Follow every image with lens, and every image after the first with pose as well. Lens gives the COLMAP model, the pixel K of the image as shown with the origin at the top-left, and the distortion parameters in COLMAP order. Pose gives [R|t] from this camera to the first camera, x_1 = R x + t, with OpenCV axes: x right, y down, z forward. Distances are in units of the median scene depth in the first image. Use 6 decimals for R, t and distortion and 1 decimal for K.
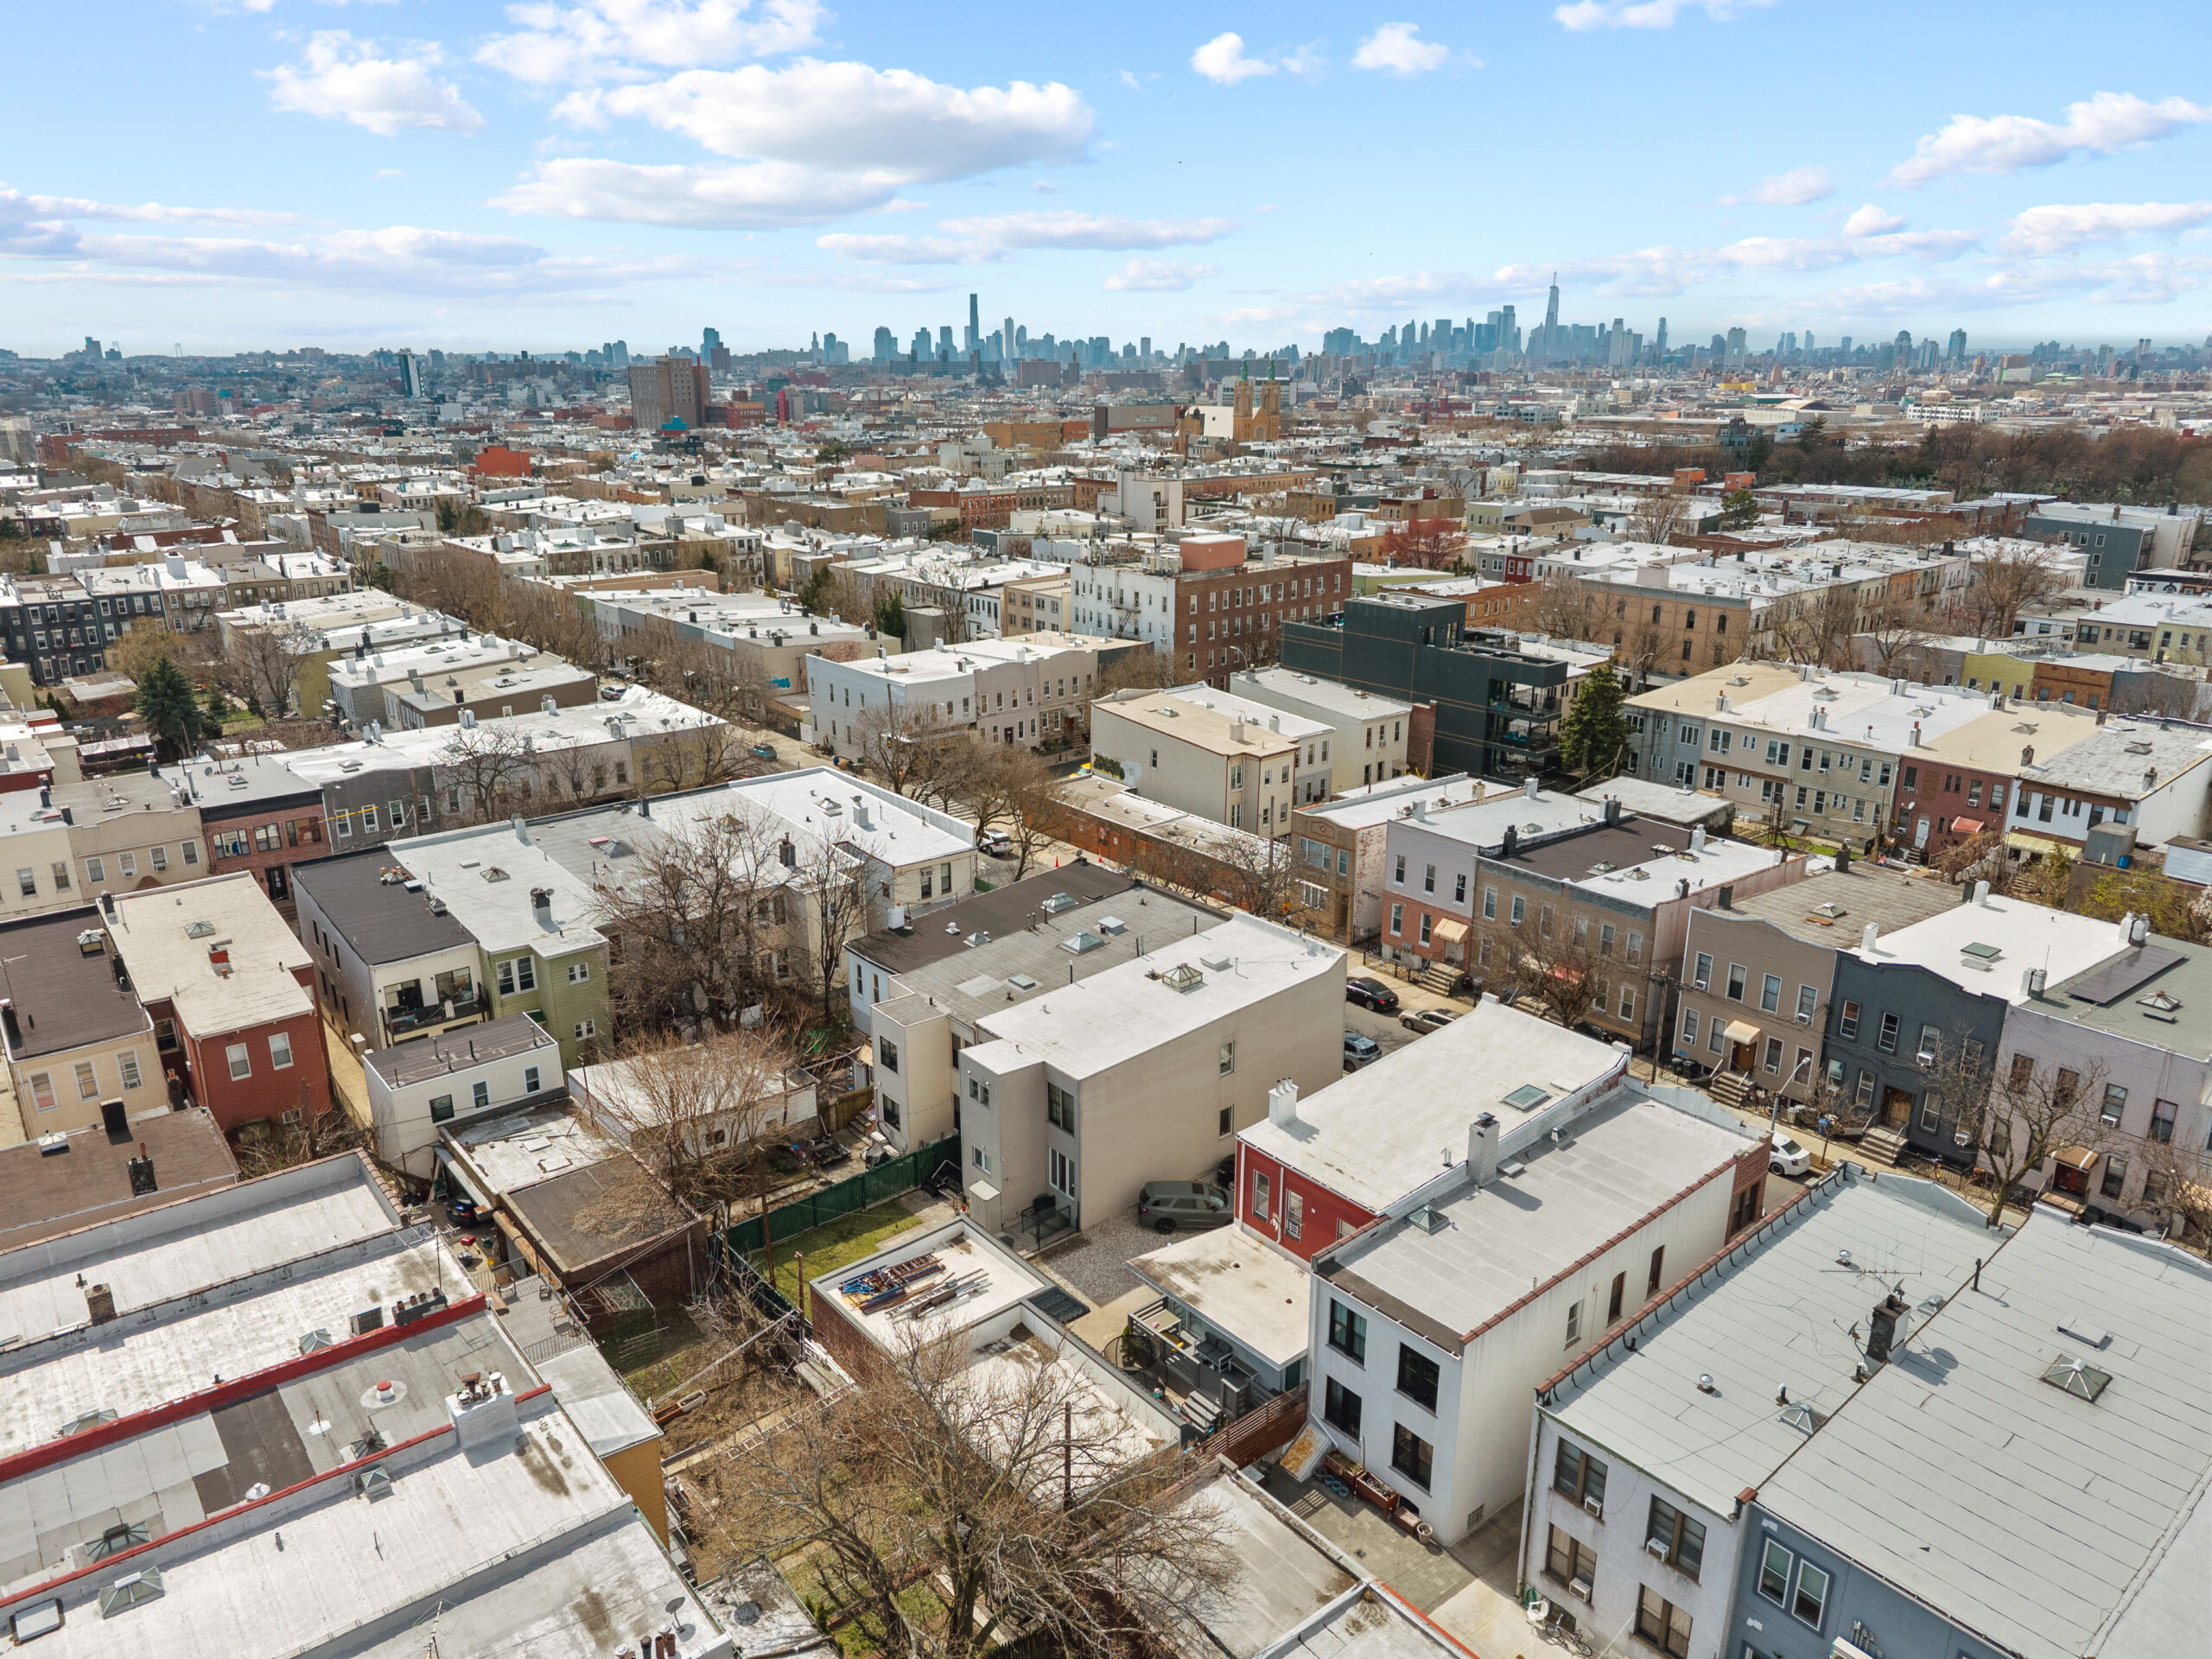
lens RADIAL K [[1471.8, 0, 1106.0], [0, 1471.8, 829.5], [0, 0, 1]] dist [0.003672, 0.002201]
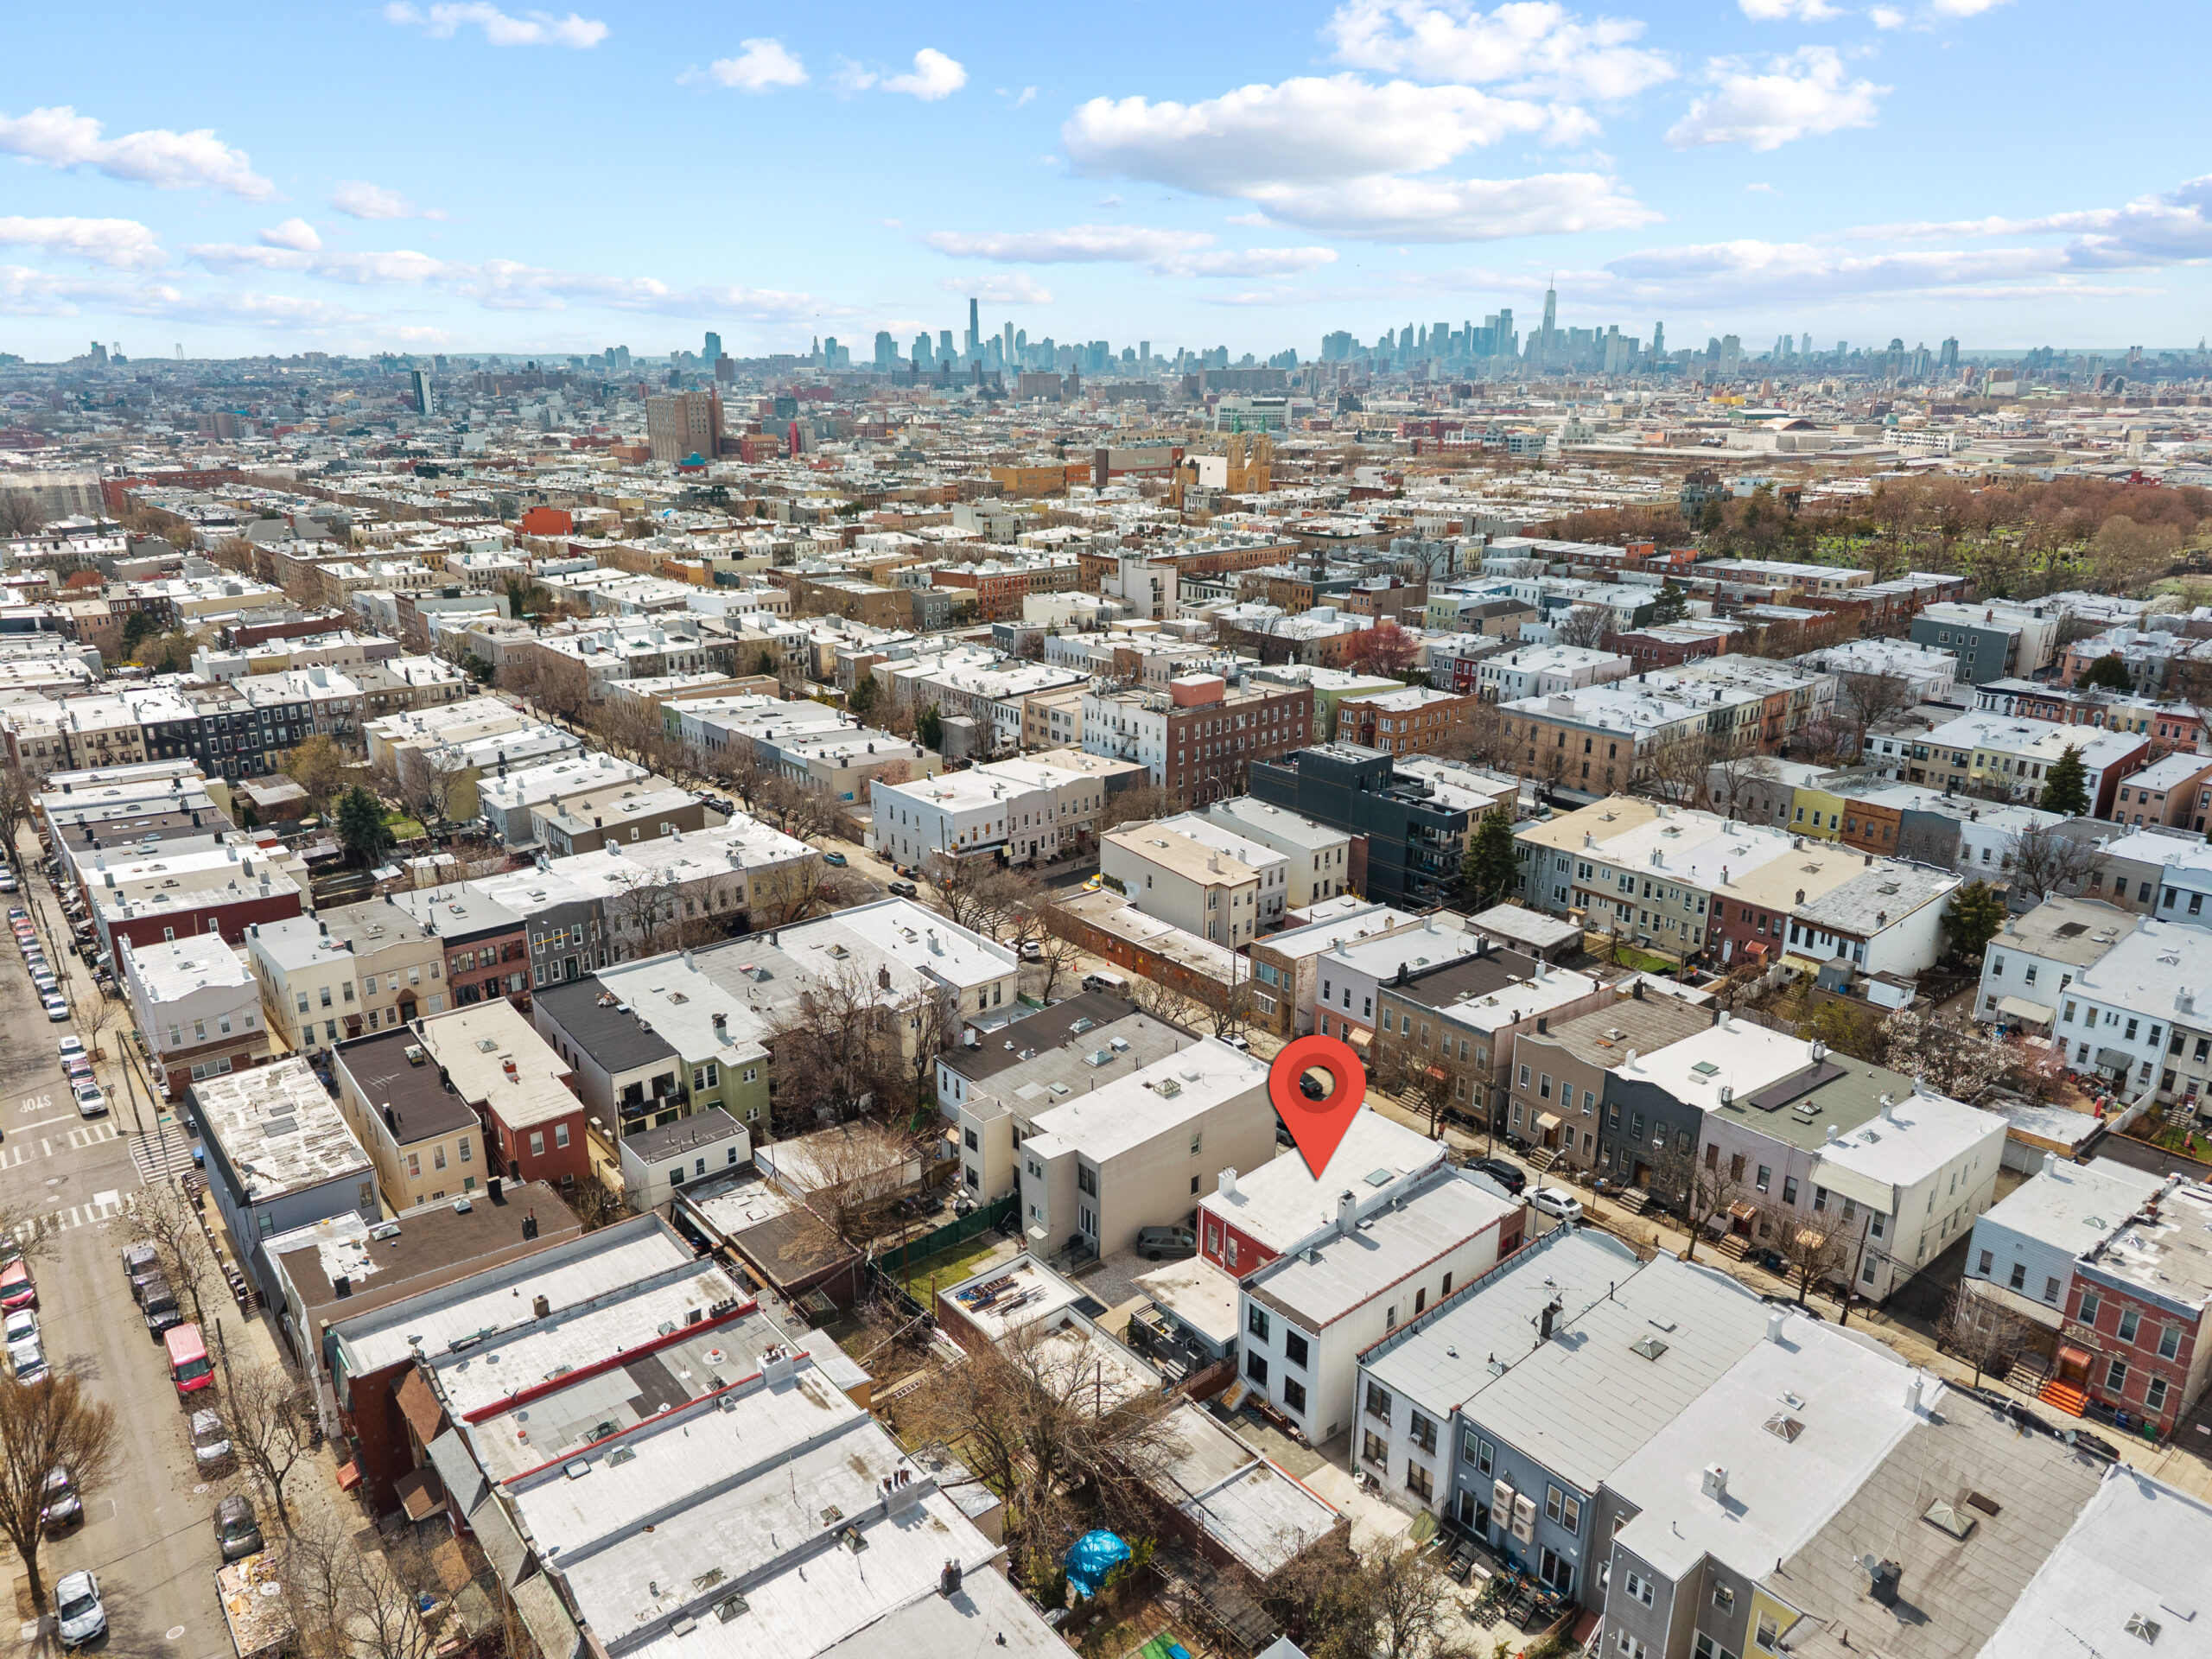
lens RADIAL K [[1461.7, 0, 1106.0], [0, 1461.7, 829.5], [0, 0, 1]] dist [0.012376, -0.005351]
pose [[0.999999, 0.000733, 0.000696, -0.010021], [-0.000732, 0.999999, -0.001107, -0.144107], [-0.000697, 0.001107, 0.999999, -0.438980]]
